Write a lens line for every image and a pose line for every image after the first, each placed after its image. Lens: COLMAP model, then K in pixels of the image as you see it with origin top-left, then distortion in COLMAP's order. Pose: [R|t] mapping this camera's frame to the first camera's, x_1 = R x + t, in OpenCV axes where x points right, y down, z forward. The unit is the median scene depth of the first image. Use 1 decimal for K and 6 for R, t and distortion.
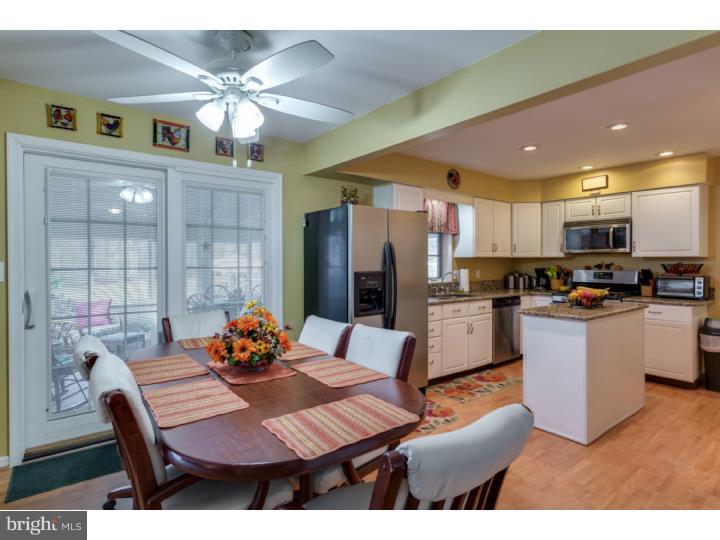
lens RADIAL K [[386.4, 0, 362.7], [0, 386.4, 261.3], [0, 0, 1]] dist [0.001383, -0.000943]
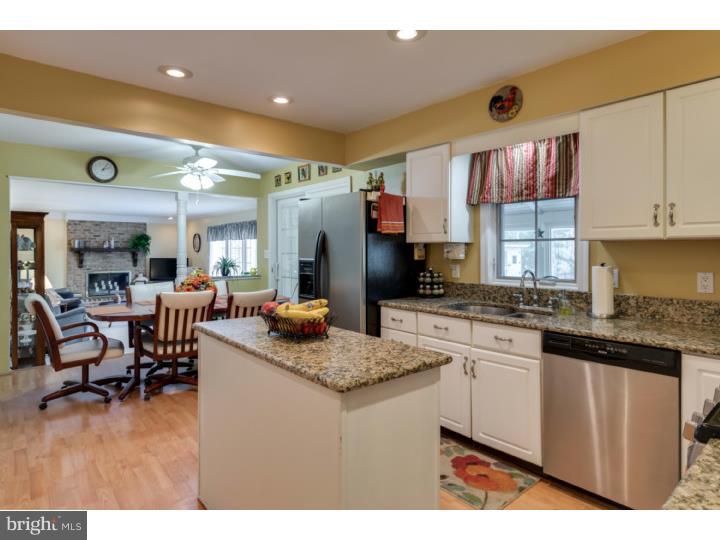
lens RADIAL K [[405.6, 0, 361.2], [0, 405.6, 250.9], [0, 0, 1]] dist [-0.022140, -0.000492]
pose [[0.044756, 0.001440, -0.998997, 0.796012], [-0.003964, 0.999991, 0.001264, 0.002221], [0.998990, 0.003904, 0.044761, 0.749269]]
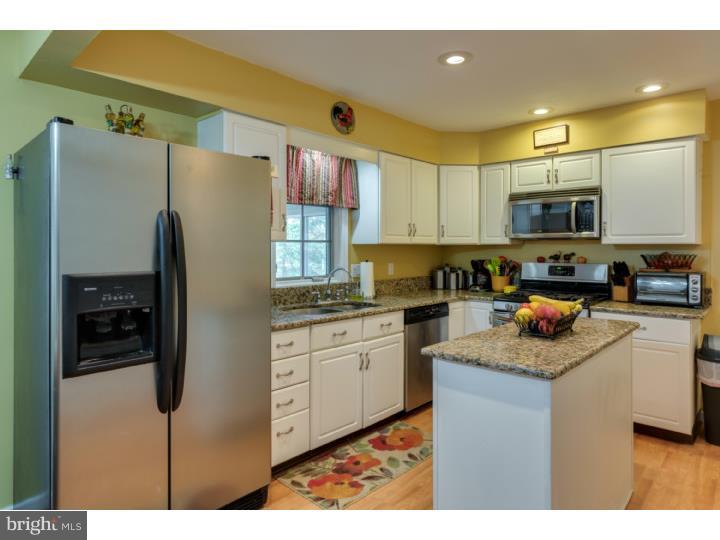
lens RADIAL K [[437.2, 0, 370.3], [0, 437.2, 249.0], [0, 0, 1]] dist [-0.002861, 0.001626]
pose [[0.985677, 0.000990, 0.168640, 0.157130], [-0.000860, 0.999999, -0.000845, -0.001612], [-0.168641, 0.000688, 0.985677, 0.296398]]
